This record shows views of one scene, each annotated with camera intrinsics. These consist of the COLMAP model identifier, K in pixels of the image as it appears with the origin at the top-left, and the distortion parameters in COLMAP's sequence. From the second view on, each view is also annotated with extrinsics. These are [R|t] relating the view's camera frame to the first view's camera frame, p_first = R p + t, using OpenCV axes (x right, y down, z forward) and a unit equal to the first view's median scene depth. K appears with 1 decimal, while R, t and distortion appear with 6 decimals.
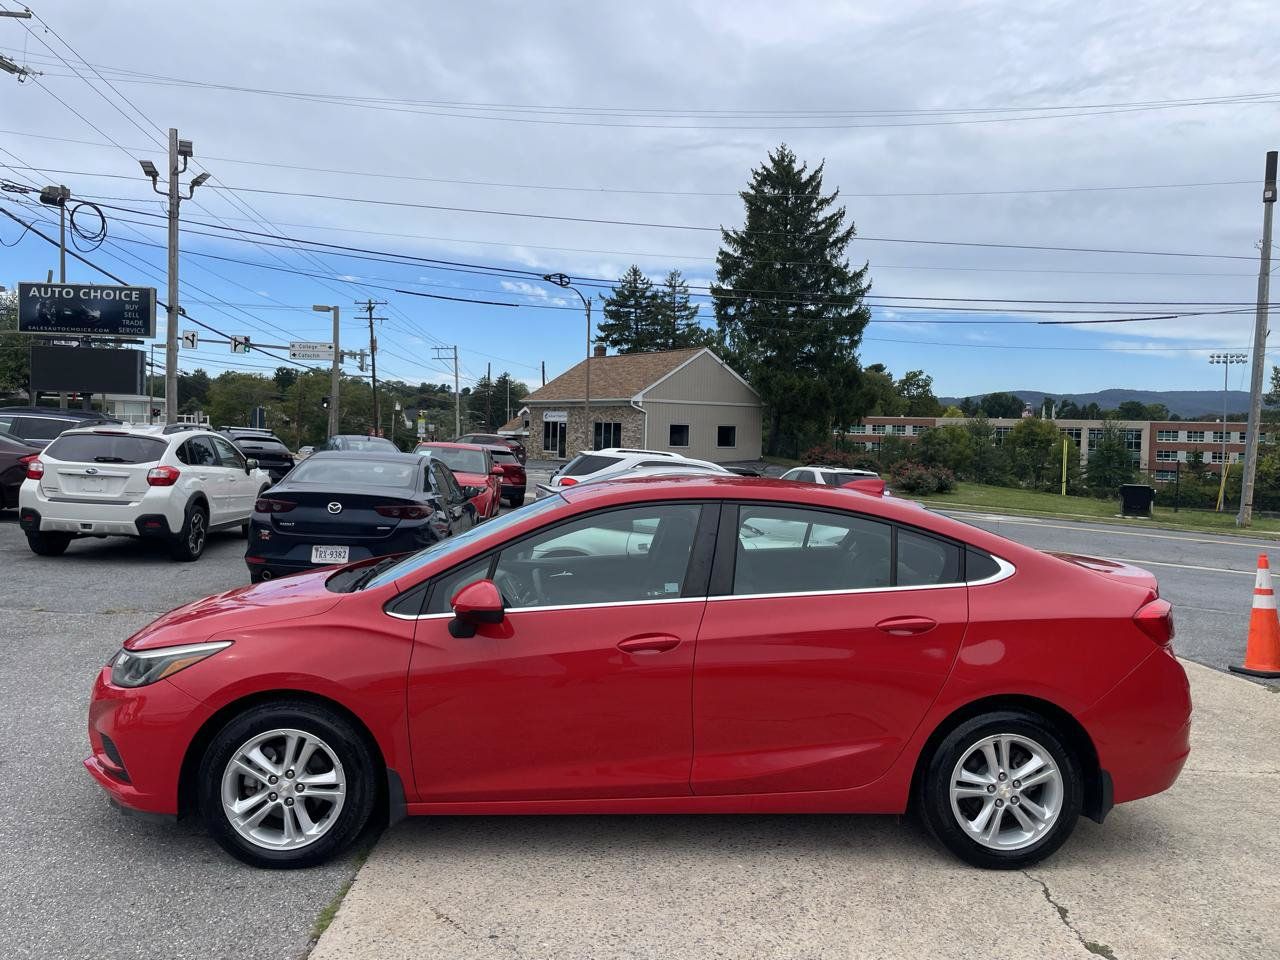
lens RADIAL K [[967.5, 0, 635.3], [0, 967.5, 464.3], [0, 0, 1]] dist [0.086890, -0.117548]
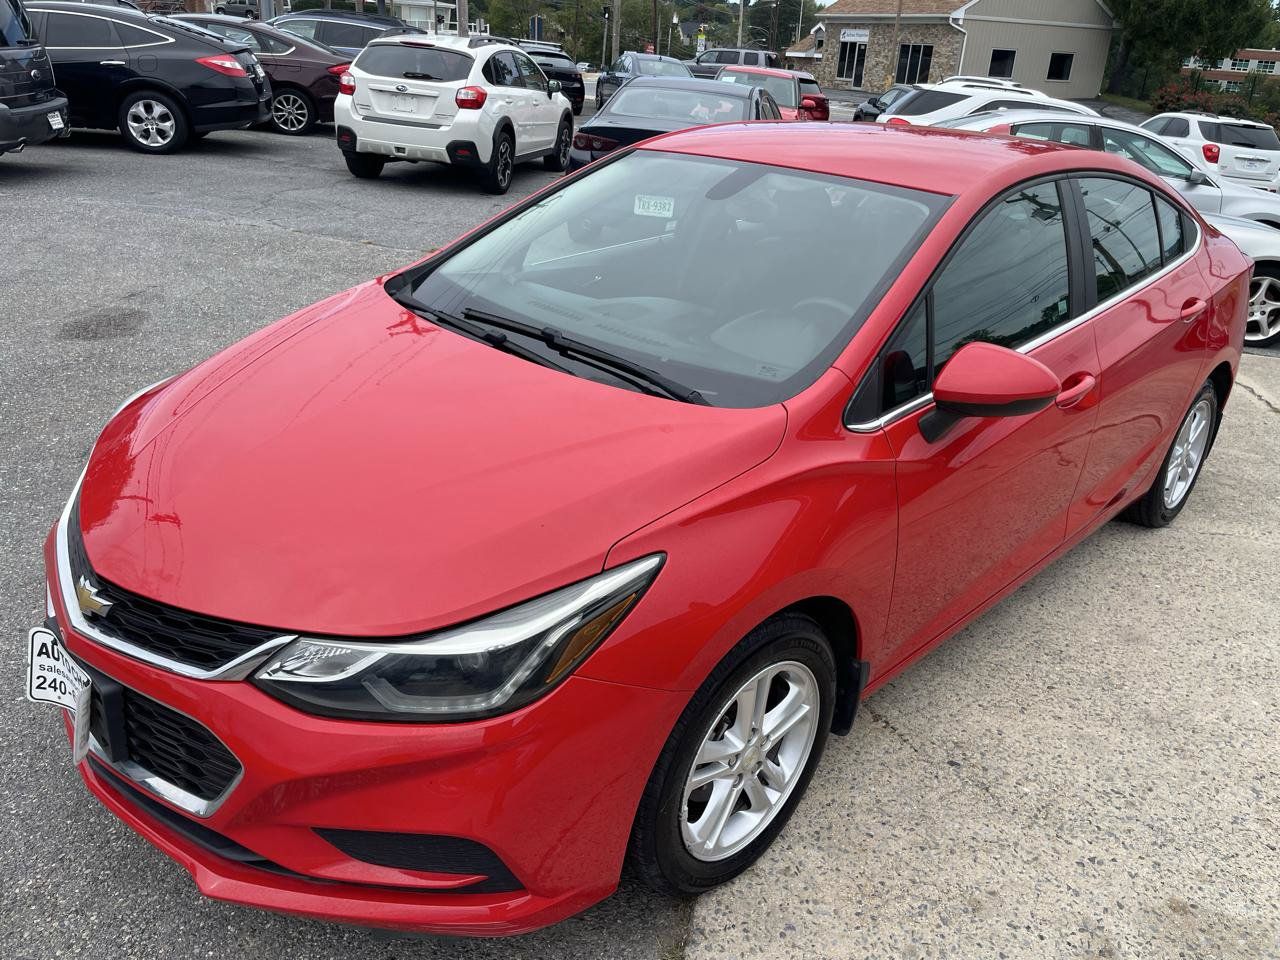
lens RADIAL K [[967.5, 0, 654.5], [0, 967.5, 466.9], [0, 0, 1]] dist [0.086890, -0.117548]
pose [[0.967375, 0.126474, -0.219523, -0.050433], [-0.039323, 0.930937, 0.363056, -0.004377], [0.250280, -0.342579, 0.905539, 0.065221]]
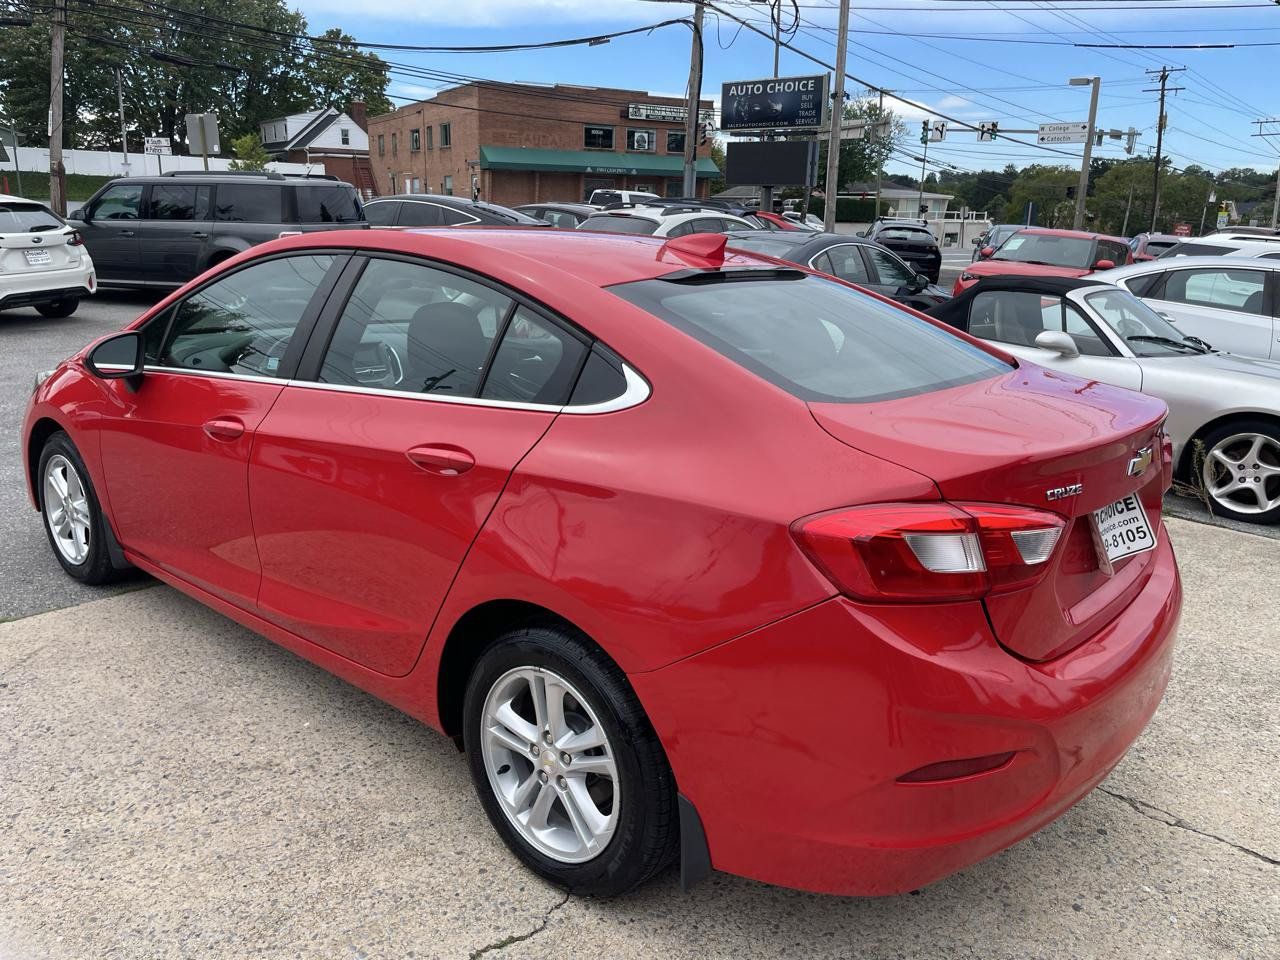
lens RADIAL K [[967.5, 0, 636.7], [0, 967.5, 465.7], [0, 0, 1]] dist [0.086890, -0.117548]
pose [[0.712517, 0.165772, -0.681791, 0.200909], [-0.025532, 0.977172, 0.210909, 0.009553], [0.701190, -0.132869, 0.700484, 0.168528]]
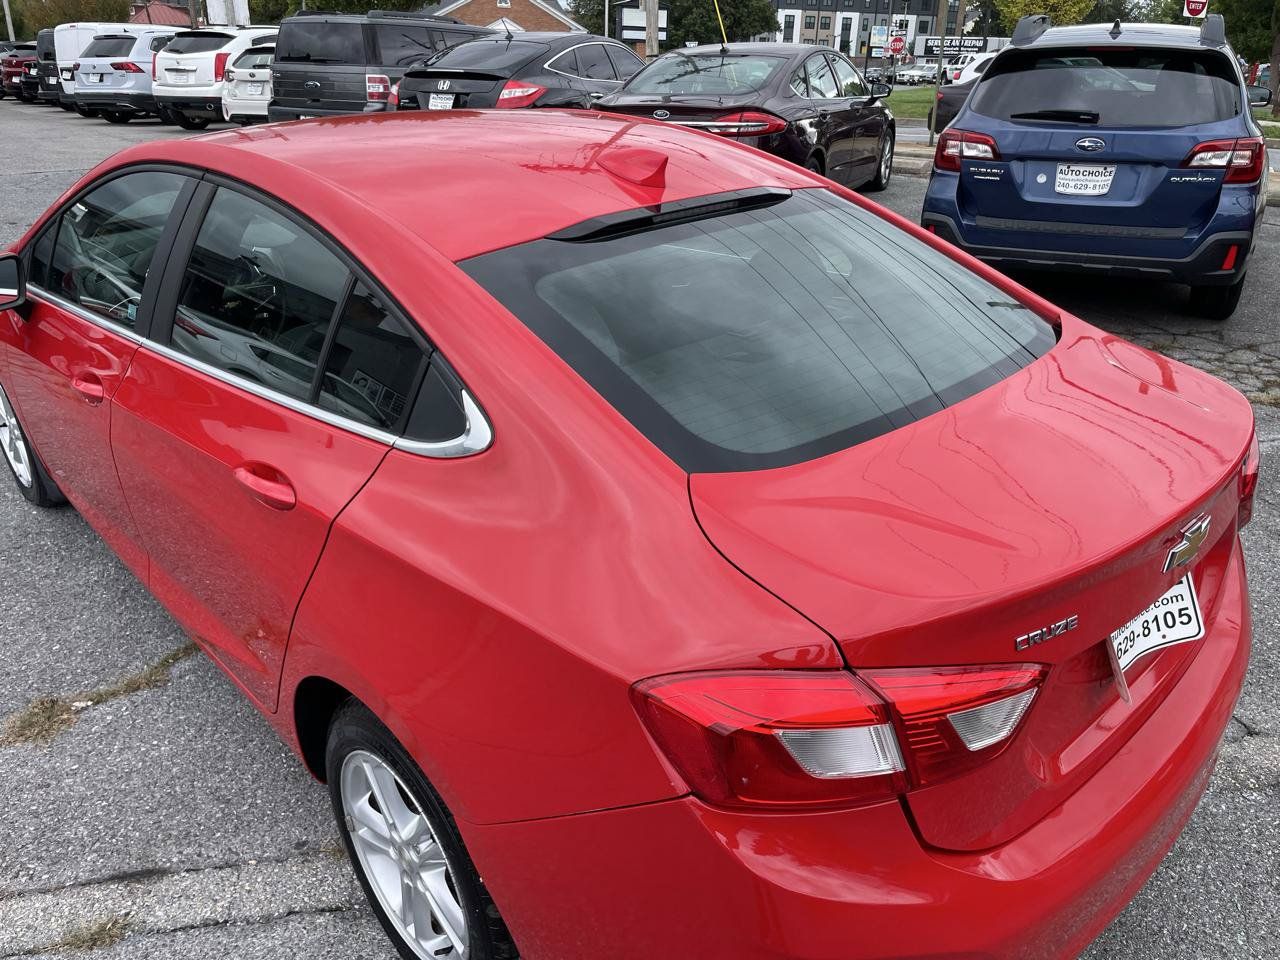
lens RADIAL K [[967.5, 0, 653.3], [0, 967.5, 467.7], [0, 0, 1]] dist [0.086890, -0.117548]
pose [[0.644534, 0.312521, -0.697787, 0.187957], [-0.004263, 0.914101, 0.405465, -0.009923], [0.764564, -0.258361, 0.590501, 0.221721]]
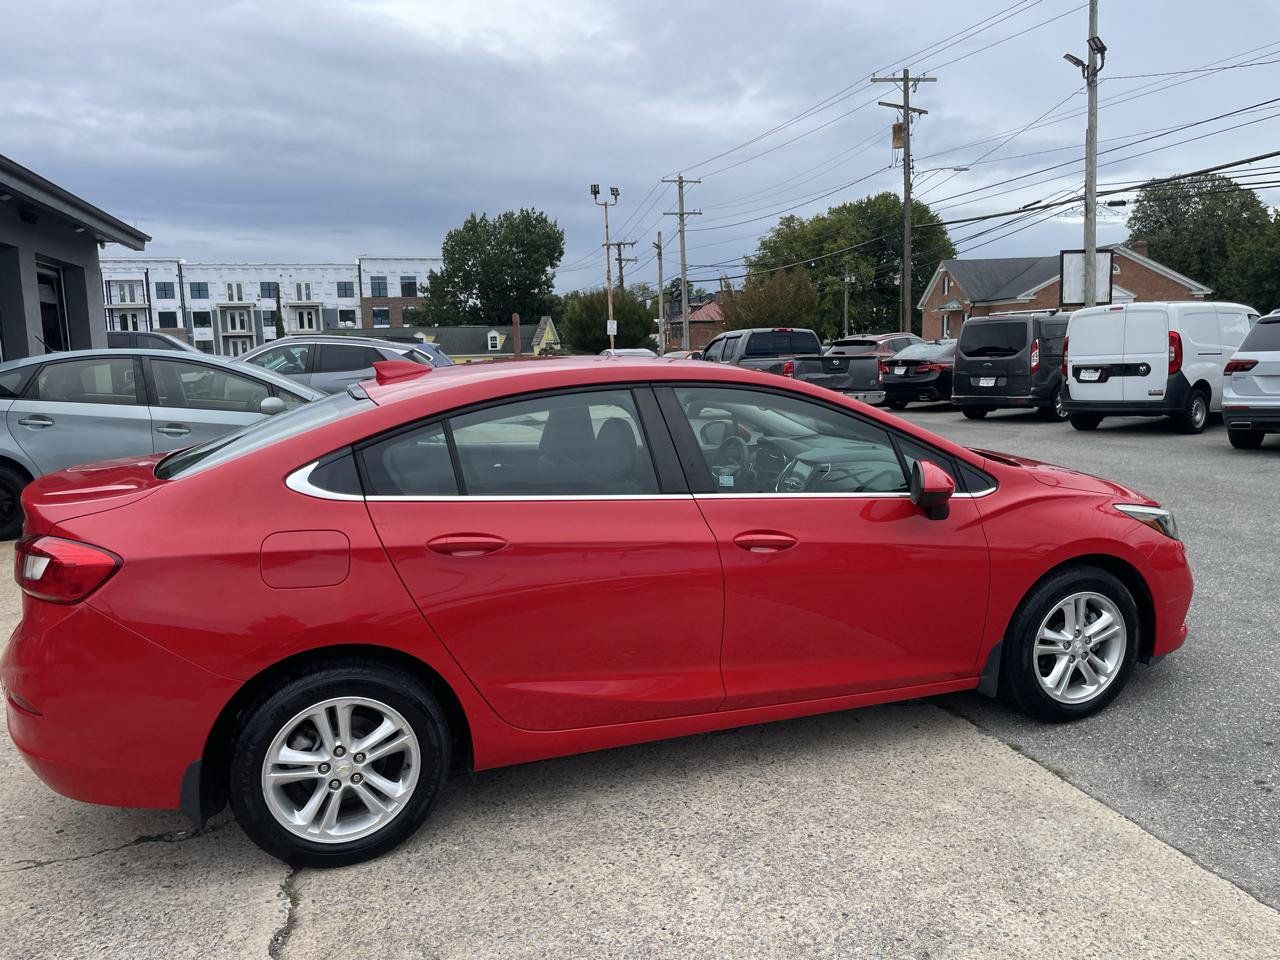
lens RADIAL K [[967.5, 0, 652.2], [0, 967.5, 476.4], [0, 0, 1]] dist [0.086890, -0.117548]
pose [[-0.962354, 0.038284, -0.269090, 0.080471], [-0.007206, 0.986088, 0.166066, -0.007297], [0.271705, 0.161753, -0.948690, 0.570278]]
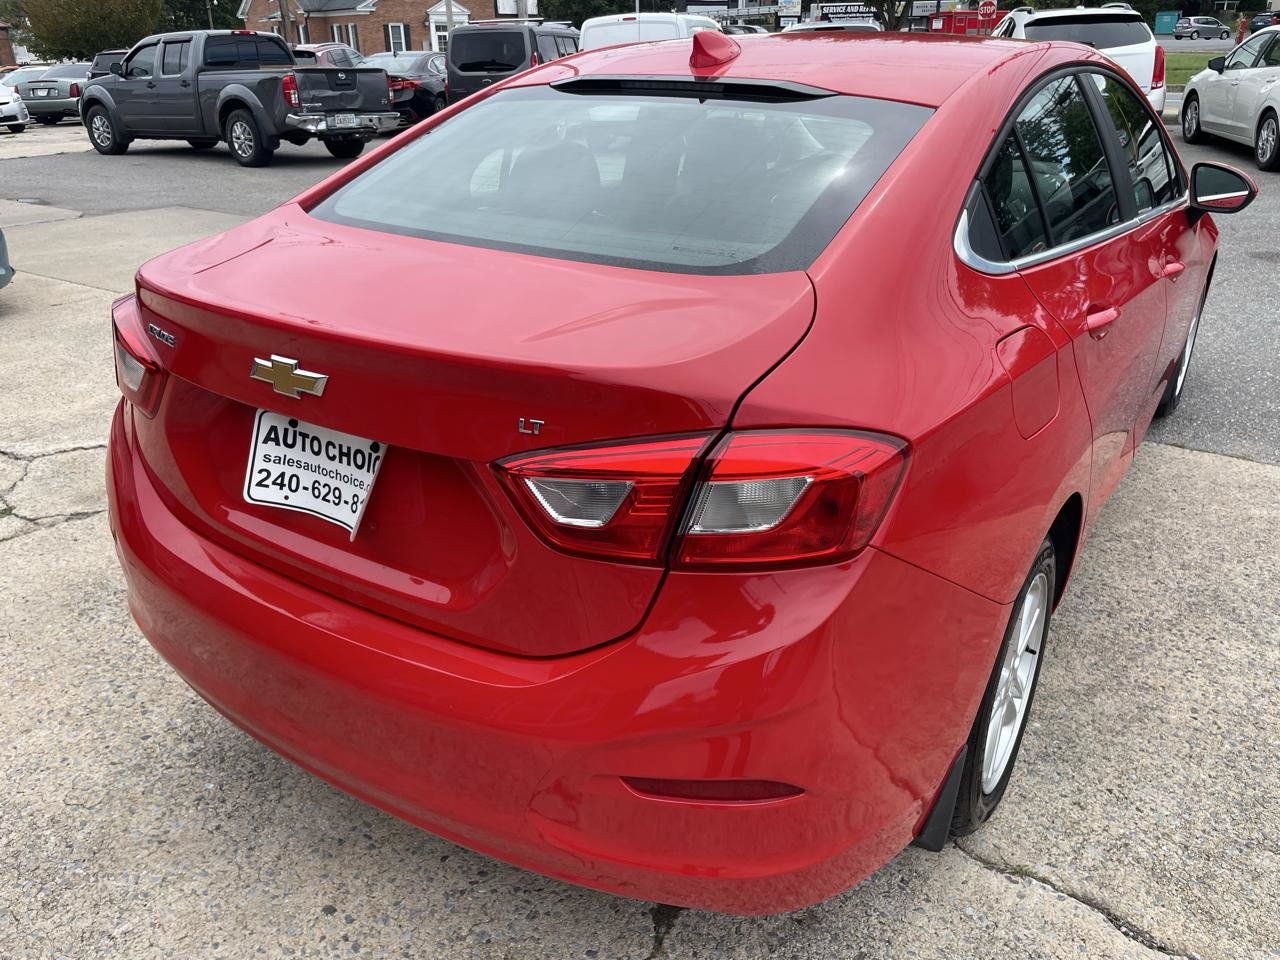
lens RADIAL K [[967.5, 0, 650.1], [0, 967.5, 476.8], [0, 0, 1]] dist [0.086890, -0.117548]
pose [[-0.594749, 0.308234, -0.742473, 0.207414], [-0.031794, 0.913834, 0.404841, 0.007089], [0.803283, 0.264385, -0.533702, 0.400225]]
